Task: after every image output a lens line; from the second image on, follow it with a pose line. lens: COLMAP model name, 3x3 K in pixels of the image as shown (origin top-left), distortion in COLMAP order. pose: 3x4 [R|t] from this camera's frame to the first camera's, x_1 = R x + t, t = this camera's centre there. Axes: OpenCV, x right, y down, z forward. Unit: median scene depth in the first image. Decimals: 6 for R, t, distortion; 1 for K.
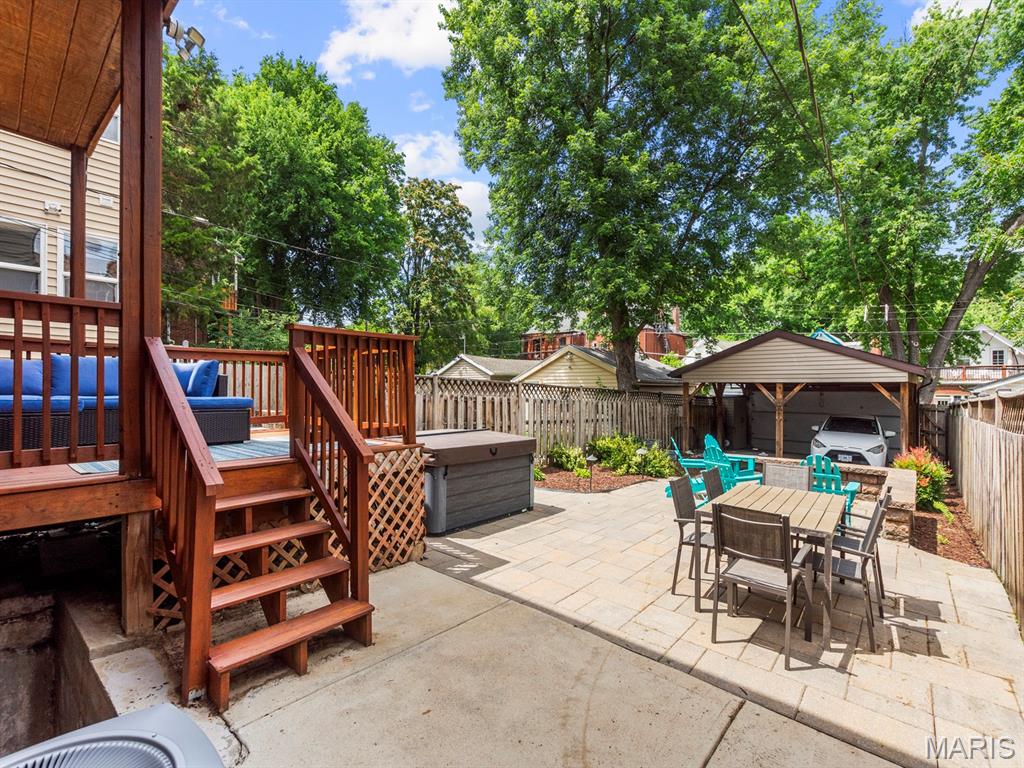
lens RADIAL K [[446.1, 0, 514.9], [0, 446.1, 386.9], [0, 0, 1]] dist [-0.001733, -0.000275]
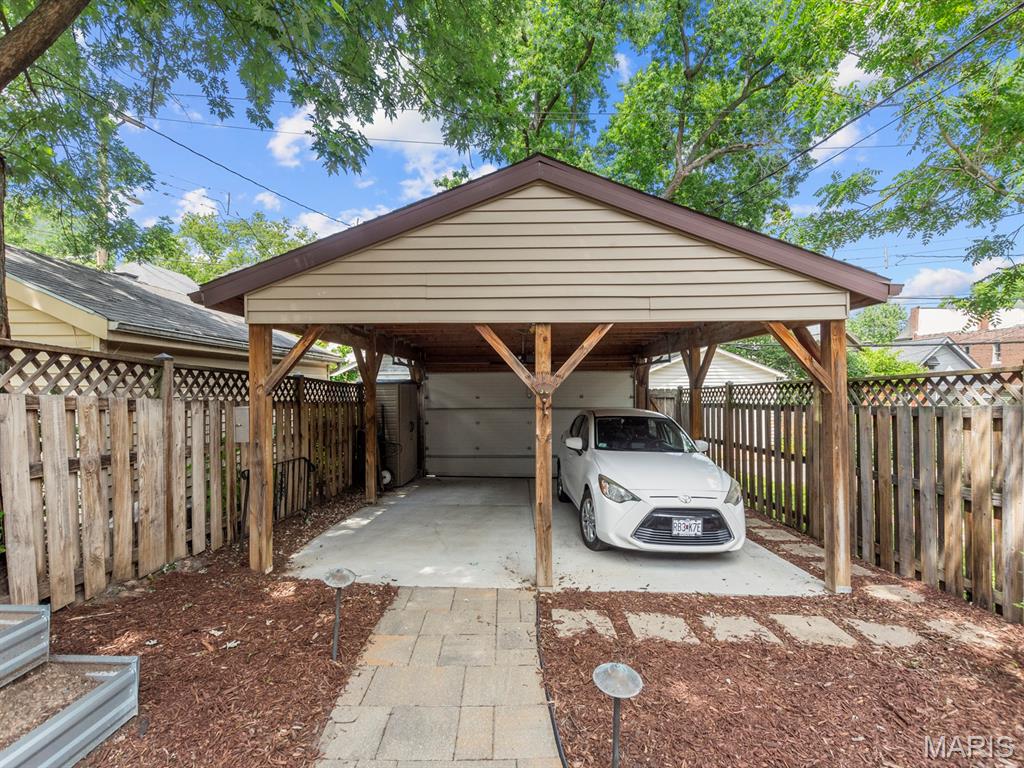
lens RADIAL K [[446.1, 0, 510.1], [0, 446.1, 381.4], [0, 0, 1]] dist [-0.001733, -0.000275]
pose [[0.744060, -0.006129, 0.668084, 0.173484], [0.008311, 0.999965, -0.000082, 0.015759], [-0.668061, 0.005614, 0.744085, 0.376123]]
